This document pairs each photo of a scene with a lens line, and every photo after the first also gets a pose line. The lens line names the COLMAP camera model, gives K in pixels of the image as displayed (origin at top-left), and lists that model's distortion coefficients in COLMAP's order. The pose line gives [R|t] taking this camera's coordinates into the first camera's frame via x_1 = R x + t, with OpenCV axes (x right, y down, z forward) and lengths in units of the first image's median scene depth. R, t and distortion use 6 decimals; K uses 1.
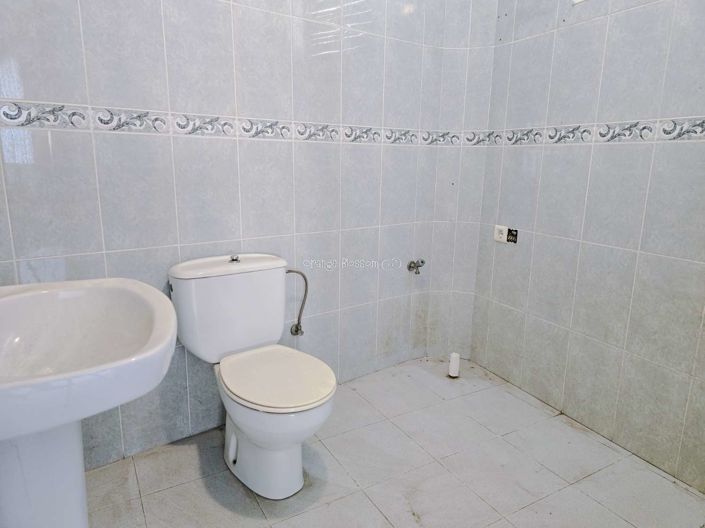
lens RADIAL K [[480.6, 0, 350.2], [0, 480.6, 264.5], [0, 0, 1]] dist [0.050319, -0.028996]
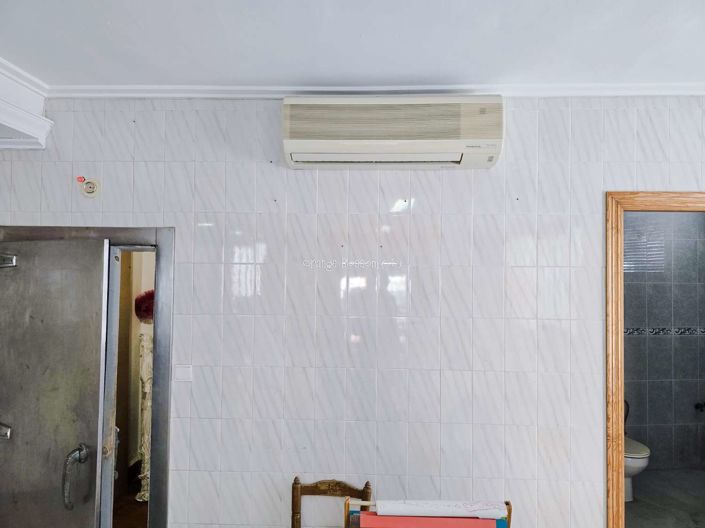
lens RADIAL K [[480.6, 0, 359.2], [0, 480.6, 269.0], [0, 0, 1]] dist [0.050319, -0.028996]
pose [[0.865779, -0.012418, -0.500272, -0.033612], [-0.106798, 0.972076, -0.208954, 0.021724], [0.488897, 0.234336, 0.840277, -1.160651]]
